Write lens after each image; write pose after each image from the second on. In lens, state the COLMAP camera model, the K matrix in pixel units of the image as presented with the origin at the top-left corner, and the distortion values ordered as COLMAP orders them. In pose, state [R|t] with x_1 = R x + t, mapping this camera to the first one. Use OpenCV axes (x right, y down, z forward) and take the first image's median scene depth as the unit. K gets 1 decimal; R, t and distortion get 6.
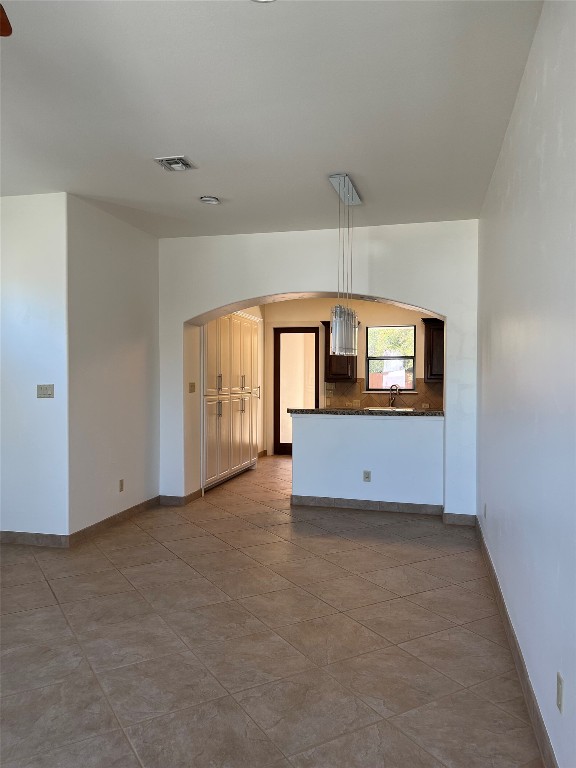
lens RADIAL K [[571.9, 0, 286.5], [0, 571.9, 387.2], [0, 0, 1]] dist [0.058438, -0.056889]
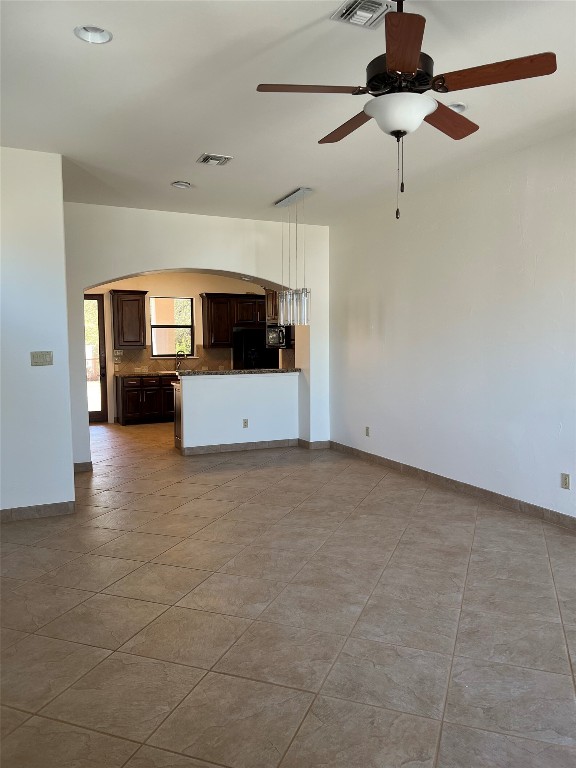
lens RADIAL K [[569.0, 0, 288.5], [0, 569.0, 380.6], [0, 0, 1]] dist [0.104392, -0.161557]
pose [[0.775506, -0.050078, 0.629351, -0.430845], [0.022950, 0.998426, 0.051166, 0.002276], [-0.630923, -0.025236, 0.775435, -0.006979]]
